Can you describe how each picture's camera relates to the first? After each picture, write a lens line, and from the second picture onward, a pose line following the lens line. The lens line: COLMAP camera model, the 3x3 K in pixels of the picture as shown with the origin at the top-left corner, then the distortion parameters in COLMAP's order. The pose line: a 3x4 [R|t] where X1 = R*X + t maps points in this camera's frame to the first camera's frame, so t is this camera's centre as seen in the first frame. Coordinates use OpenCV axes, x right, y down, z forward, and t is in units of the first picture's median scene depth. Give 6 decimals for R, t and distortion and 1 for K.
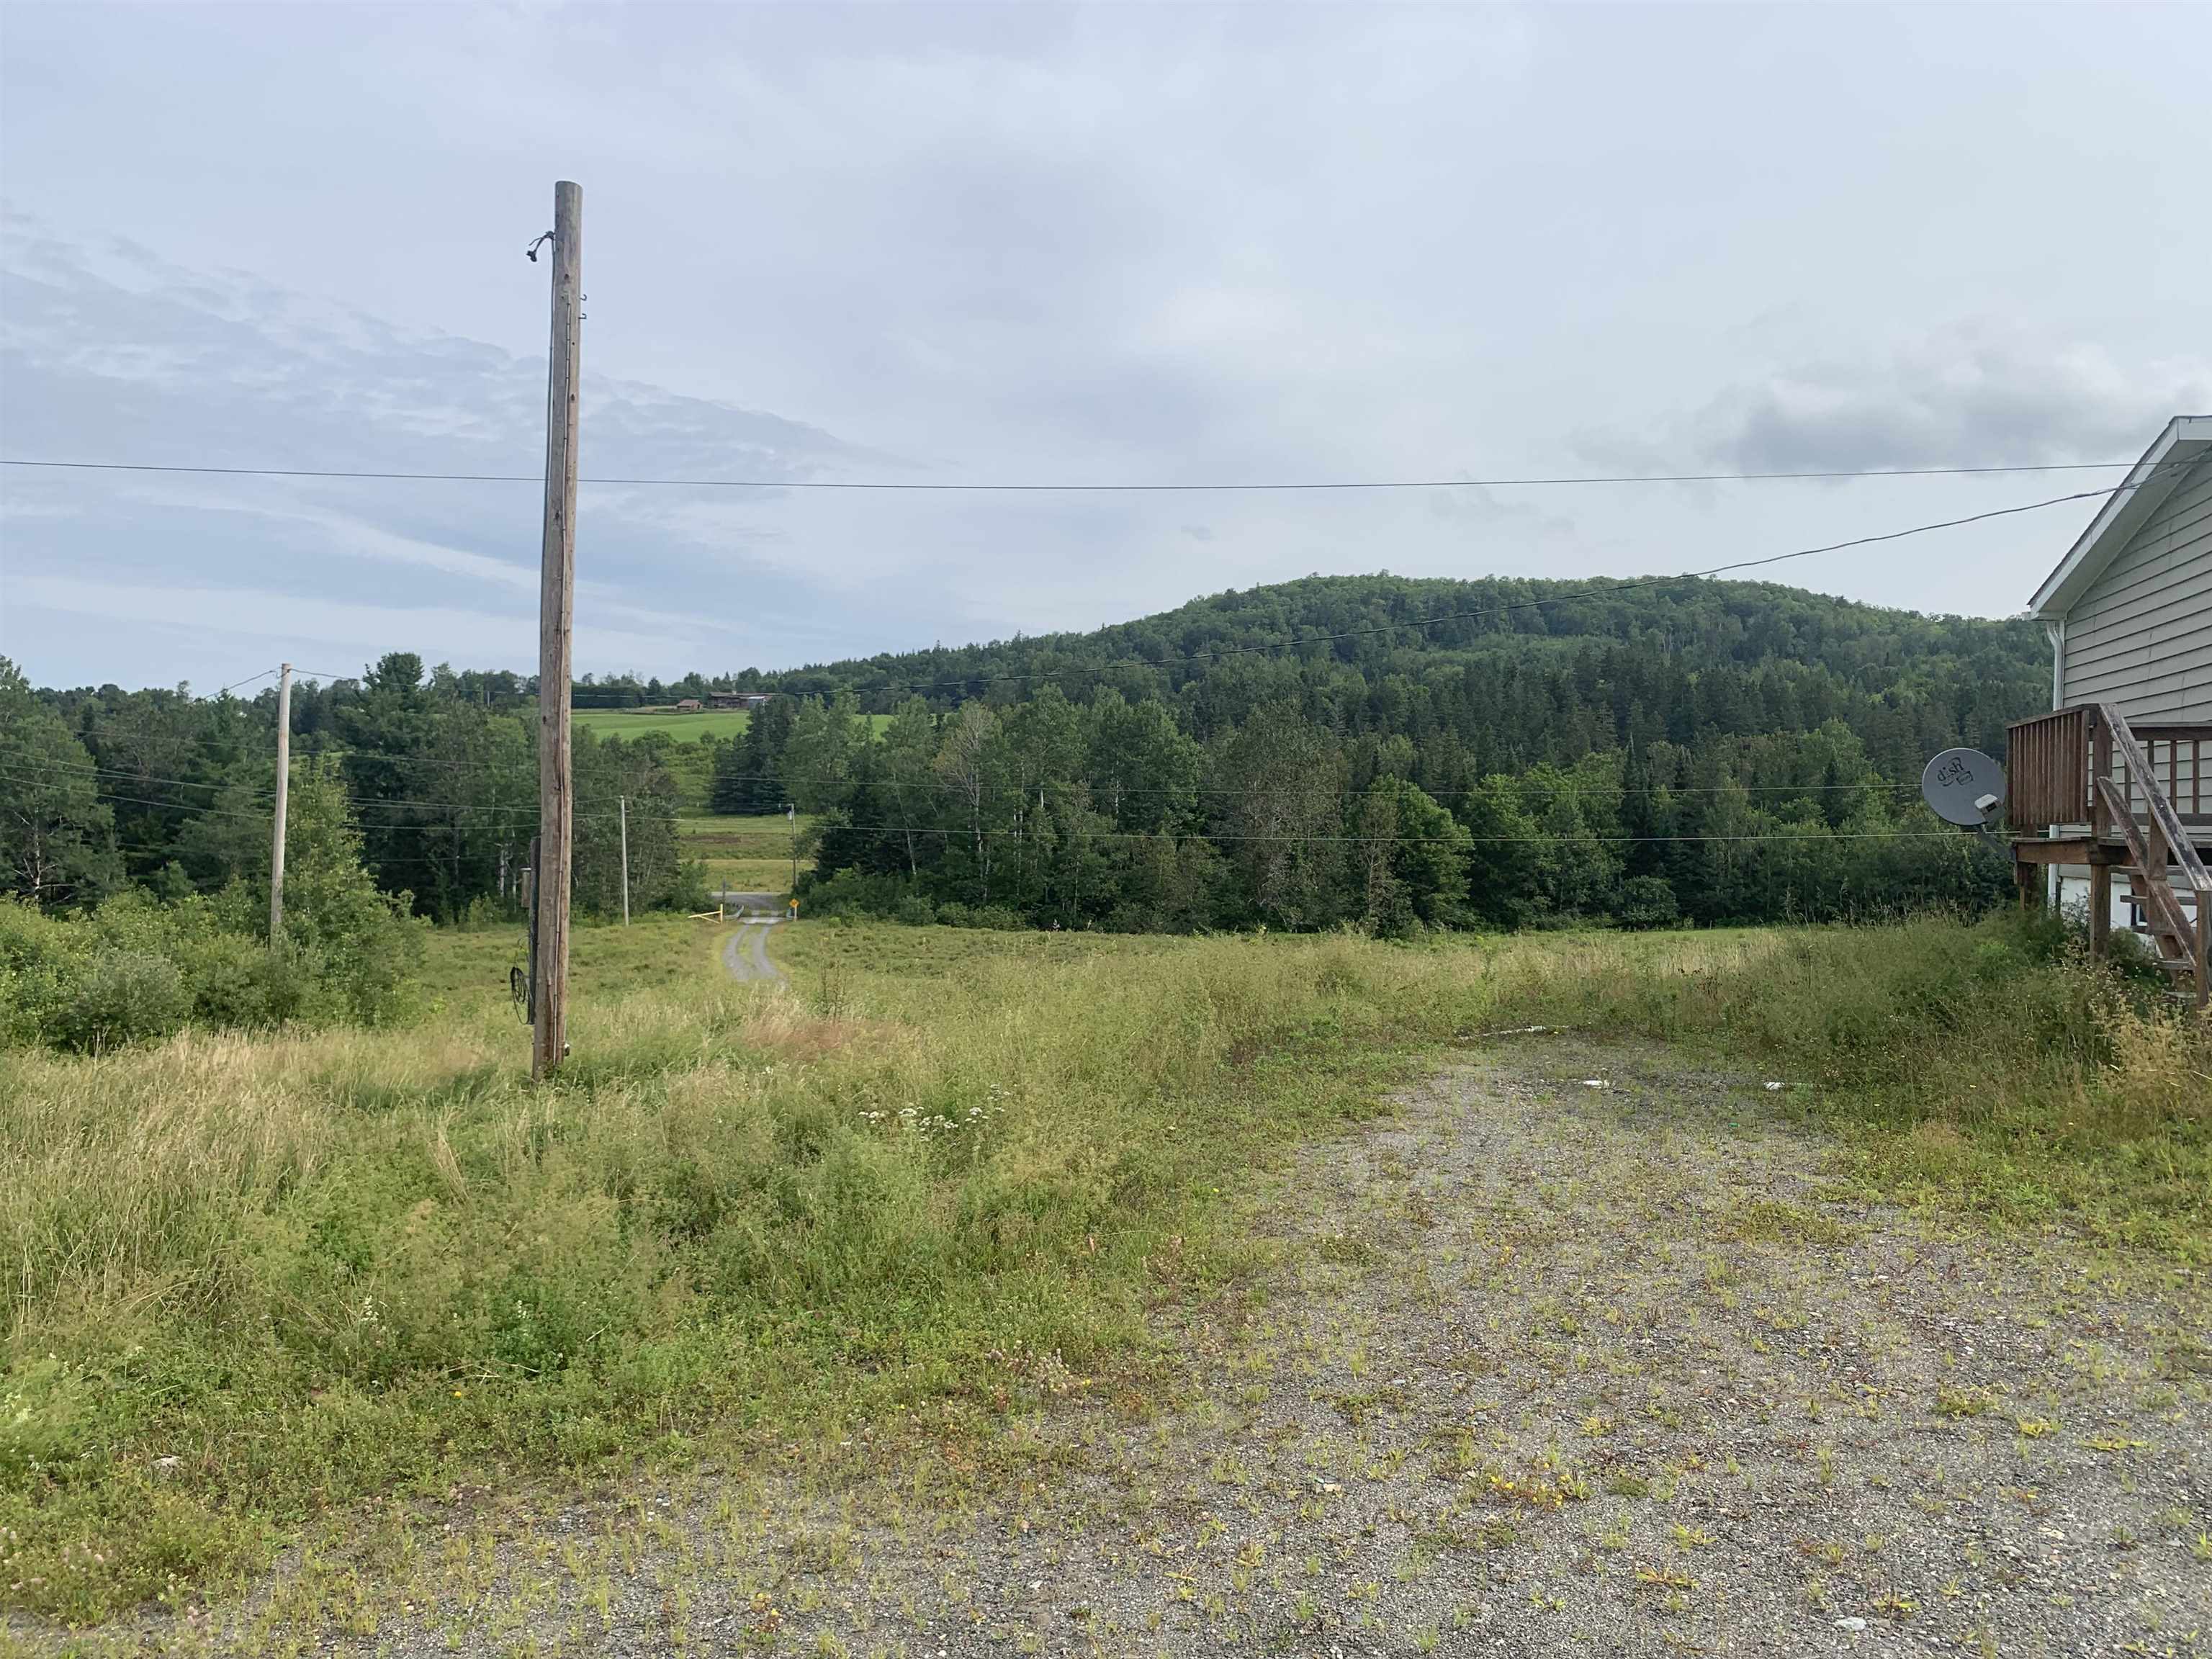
lens RADIAL K [[1651.2, 0, 1091.0], [0, 1651.2, 819.7], [0, 0, 1]] dist [-0.009642, -0.005536]
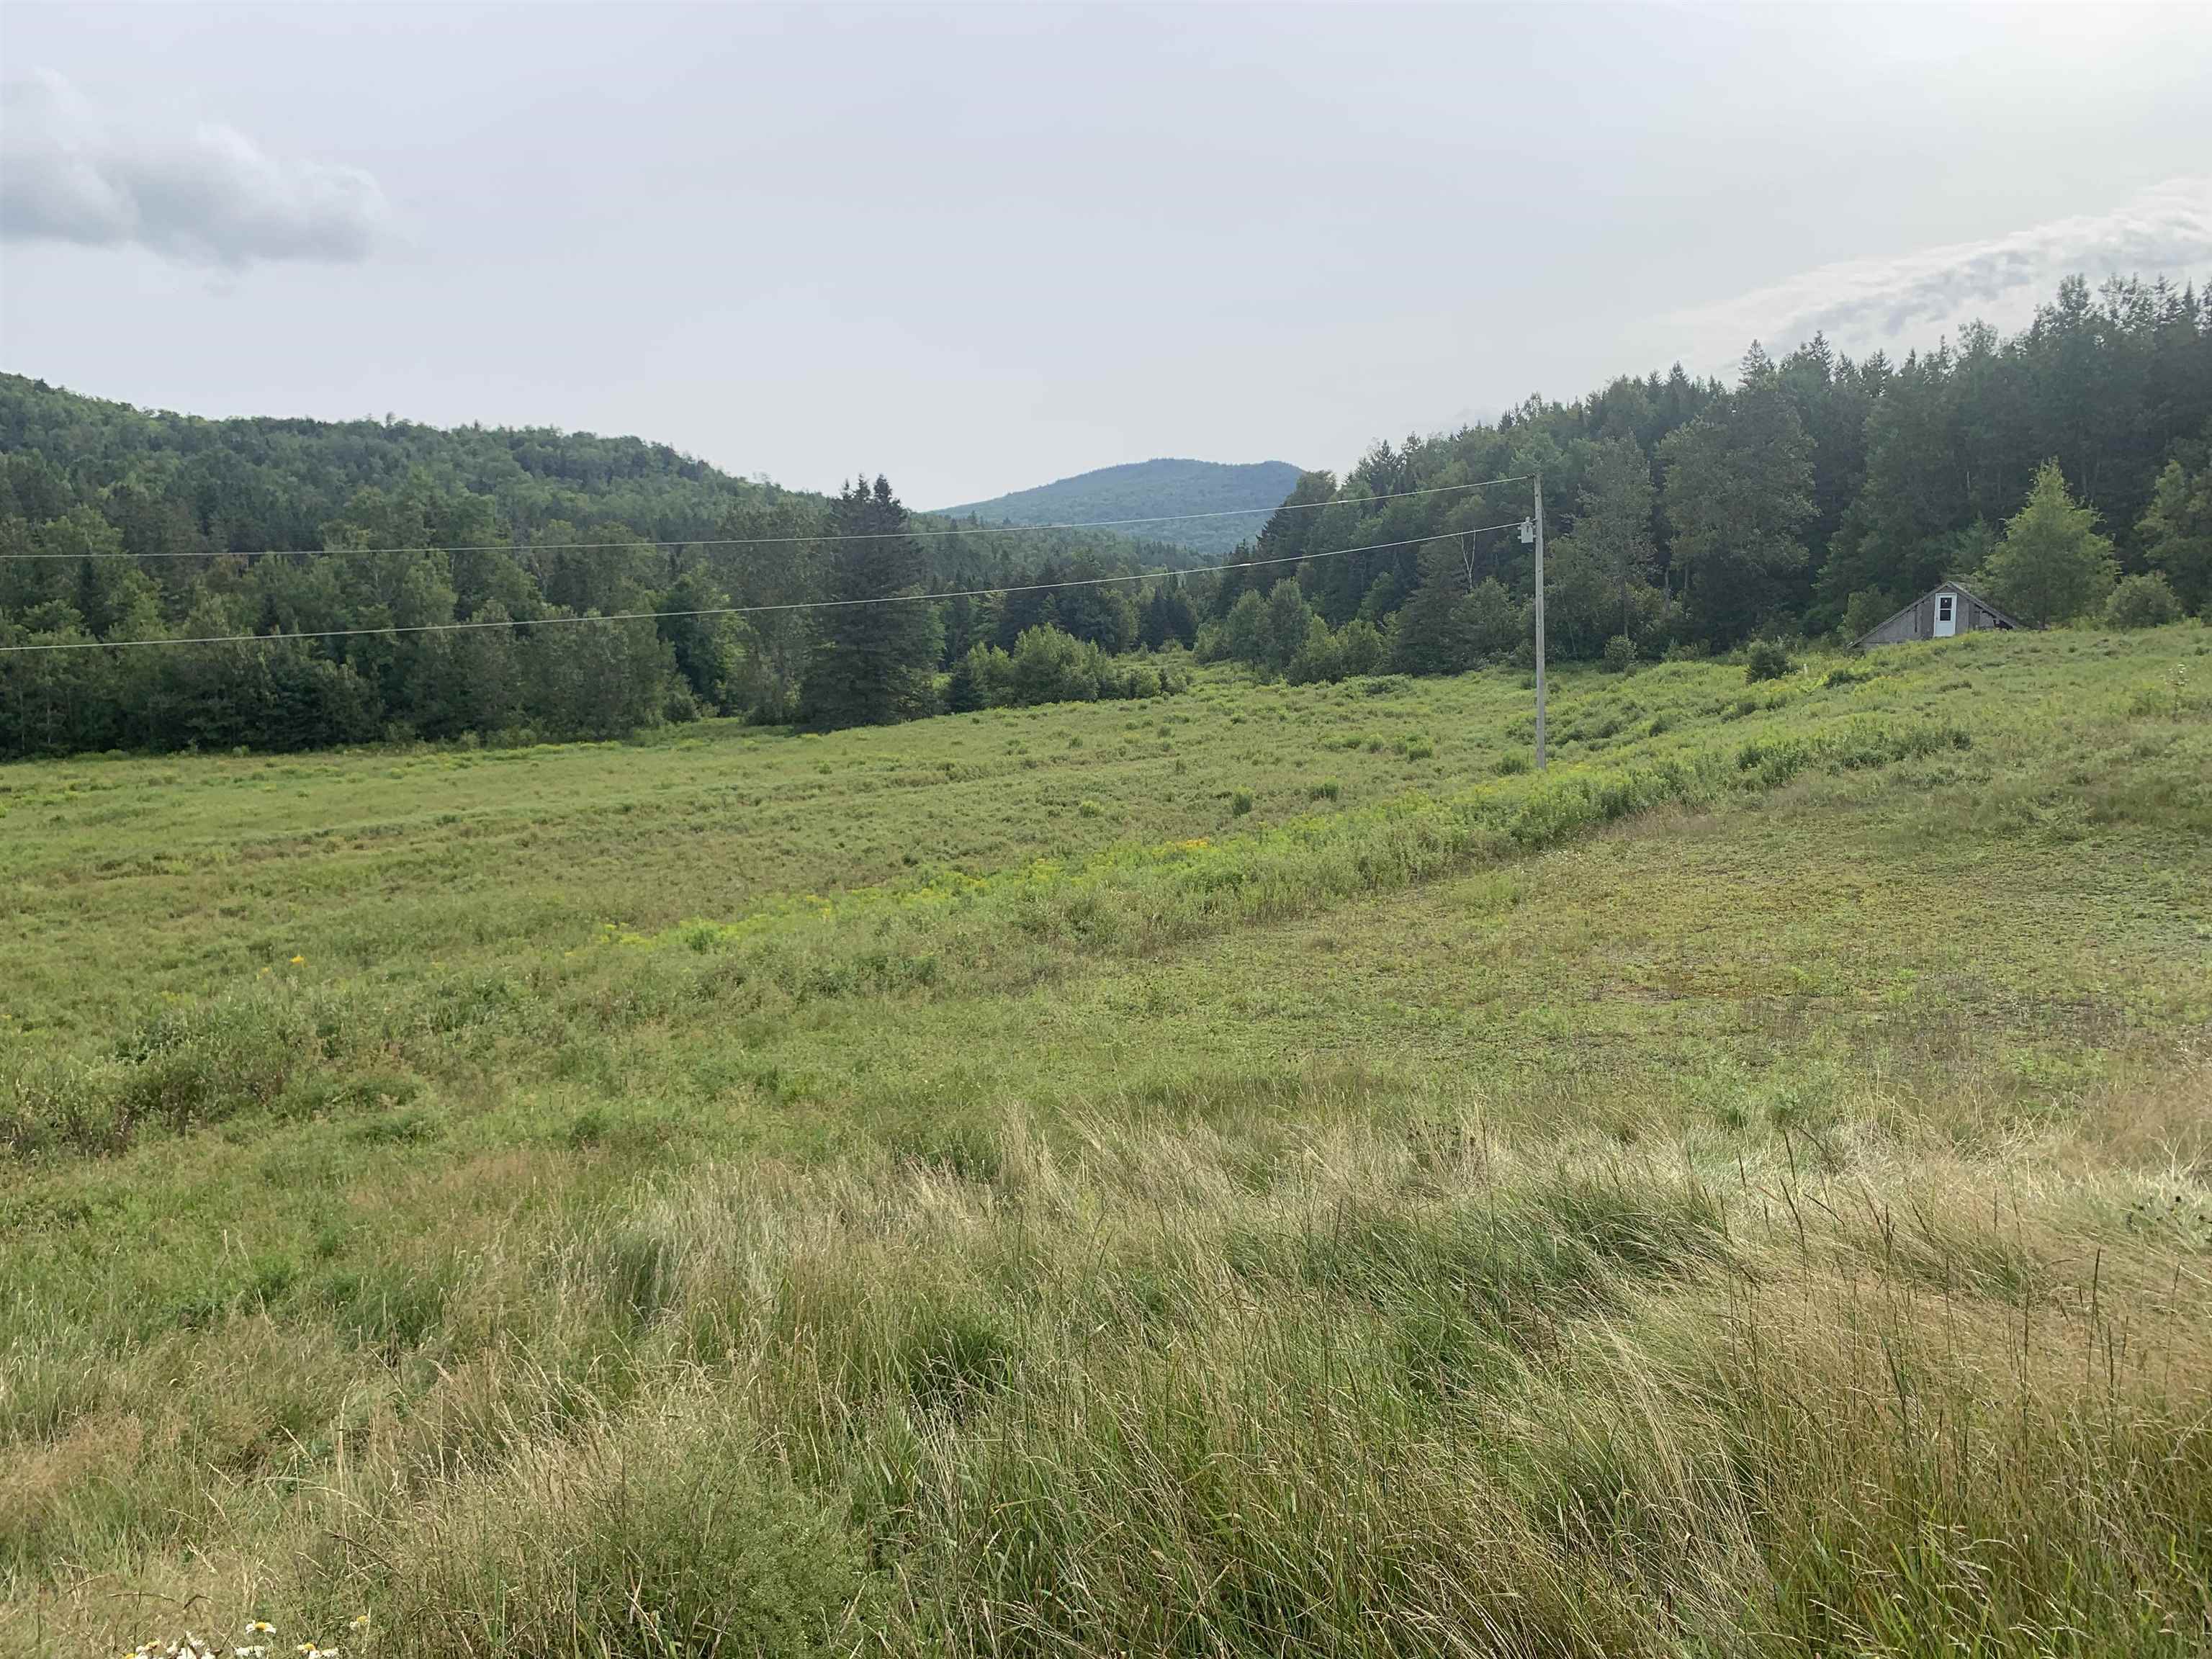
lens RADIAL K [[1651.2, 0, 1103.8], [0, 1651.2, 817.8], [0, 0, 1]] dist [-0.009642, -0.005536]
pose [[0.547066, -0.118508, 0.828658, 0.417993], [0.022554, 0.991655, 0.126929, 0.027285], [-0.836785, -0.050749, 0.545174, 1.677101]]
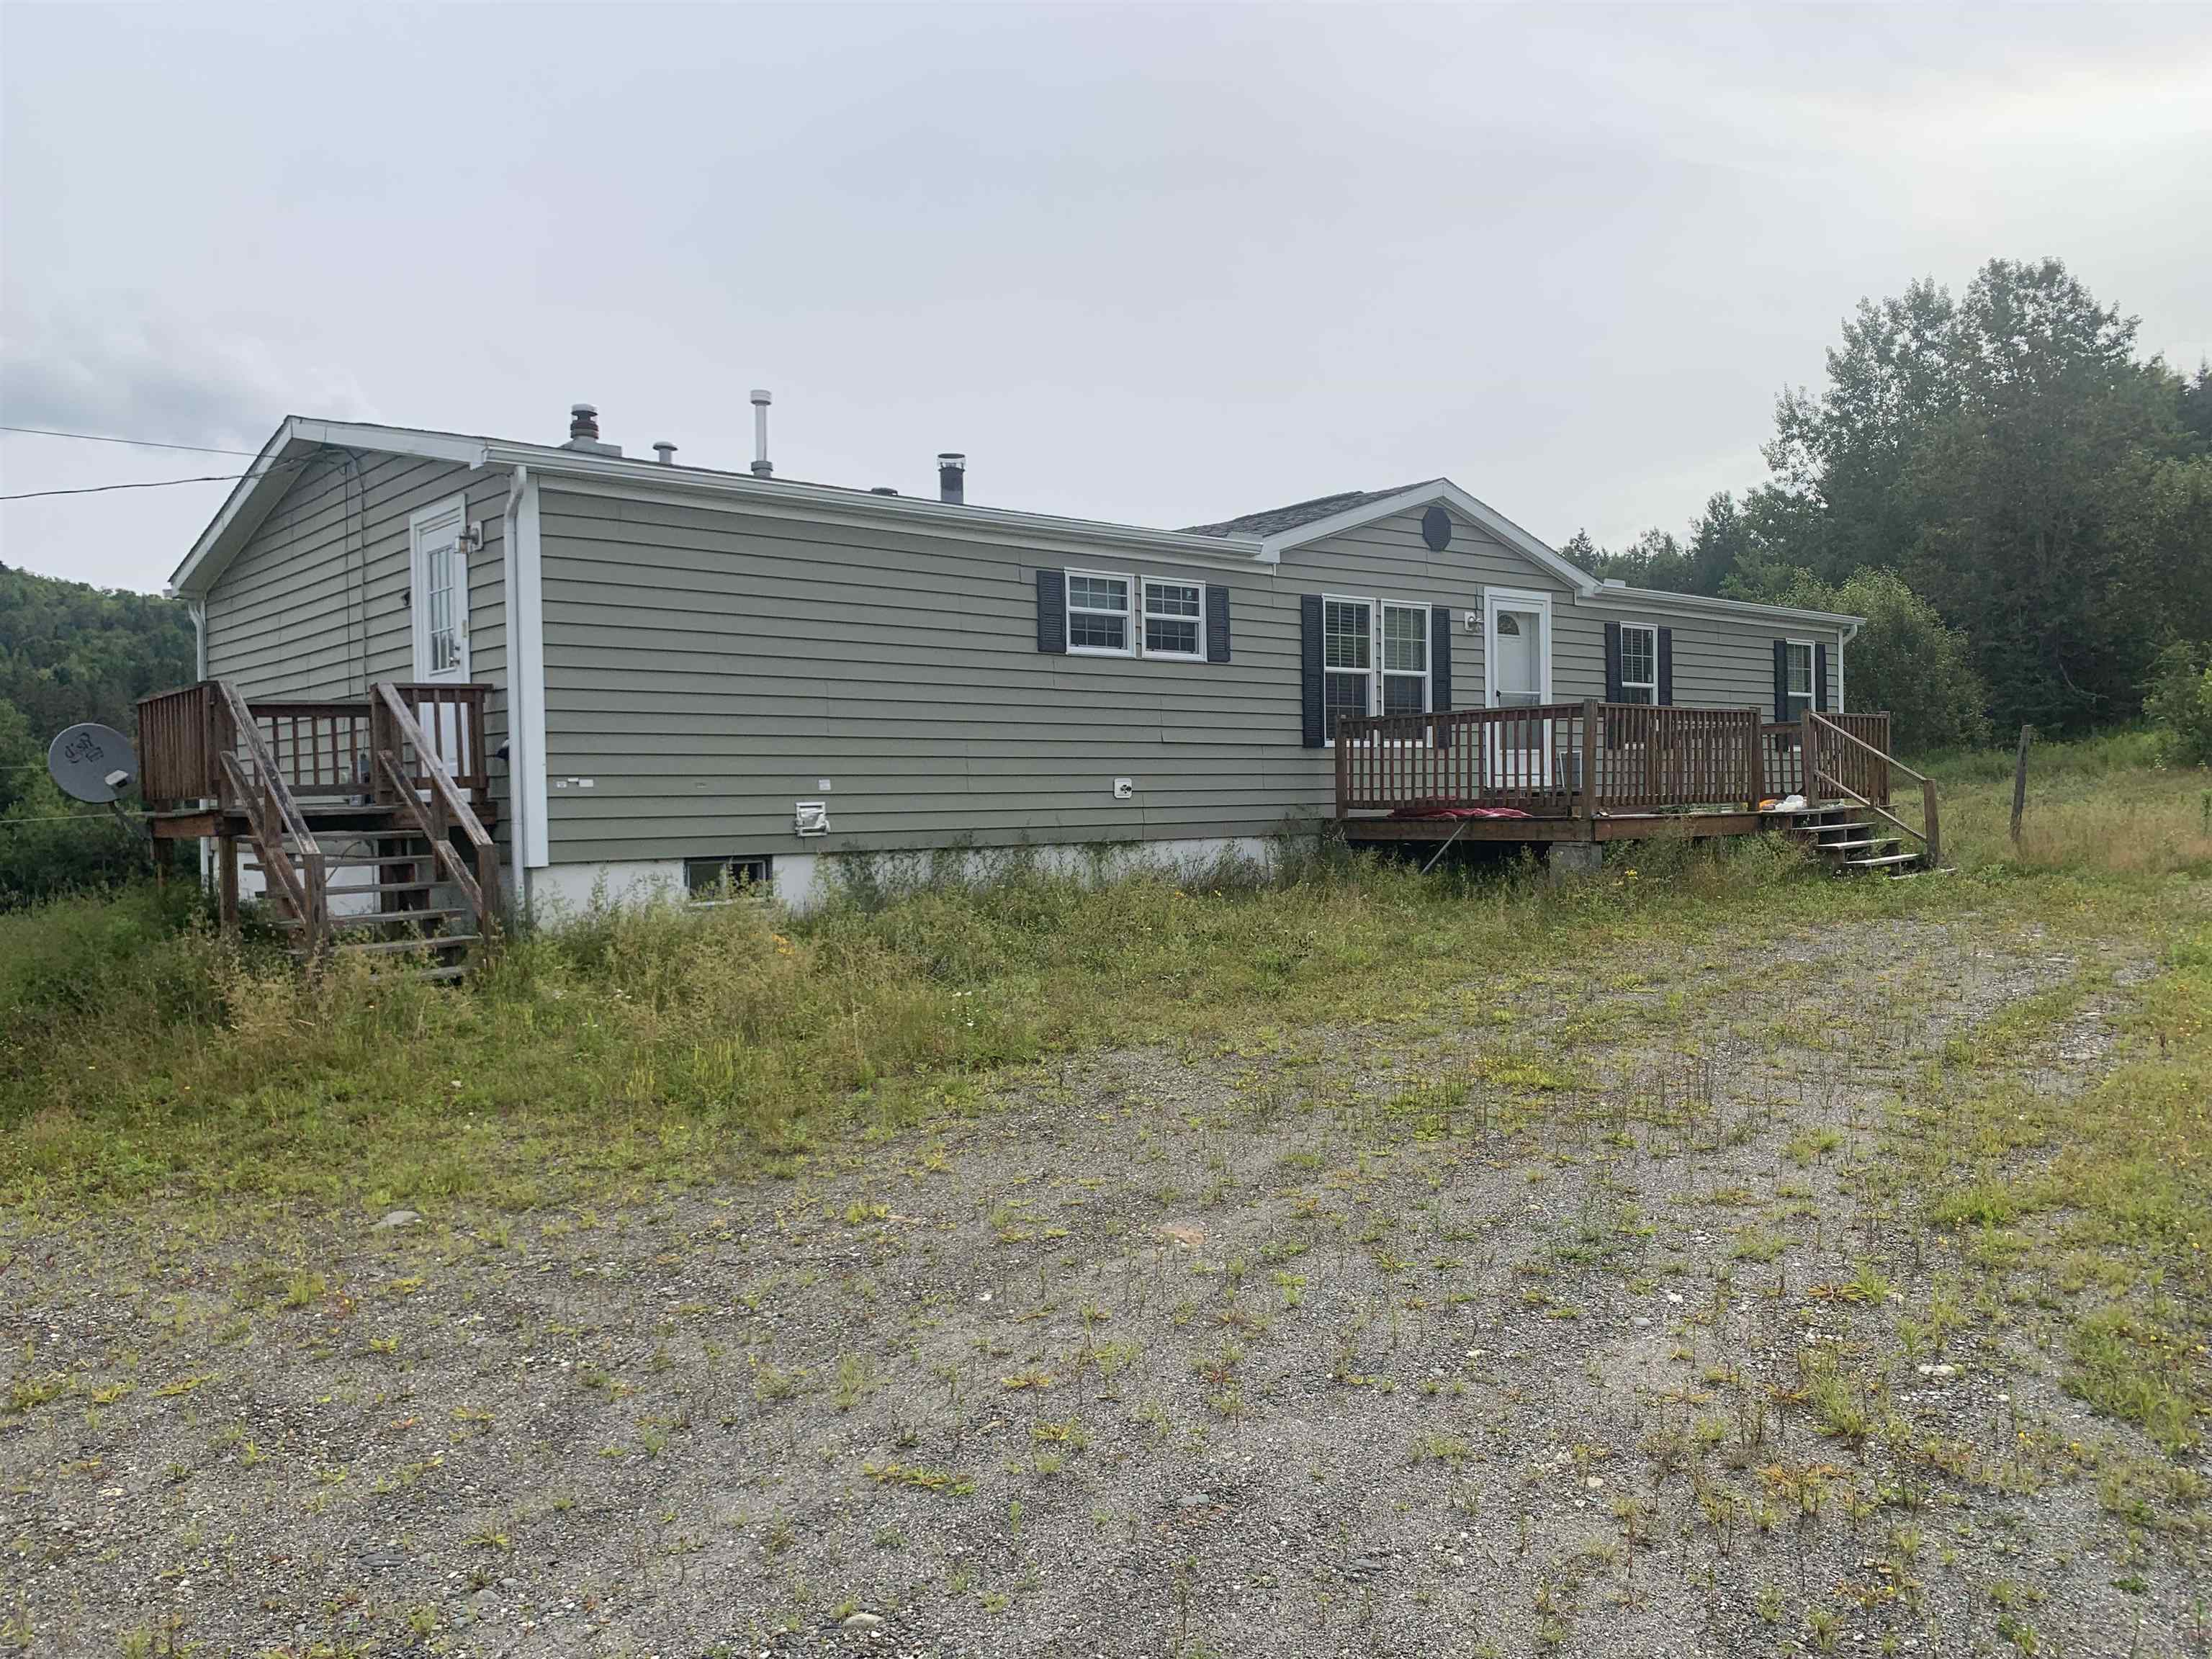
lens RADIAL K [[1651.2, 0, 1096.7], [0, 1651.2, 822.5], [0, 0, 1]] dist [-0.009642, -0.005536]
pose [[0.530769, -0.042206, 0.846465, 0.024552], [0.030239, 0.999066, 0.030854, 0.003399], [-0.846977, 0.009220, 0.531550, -0.019423]]
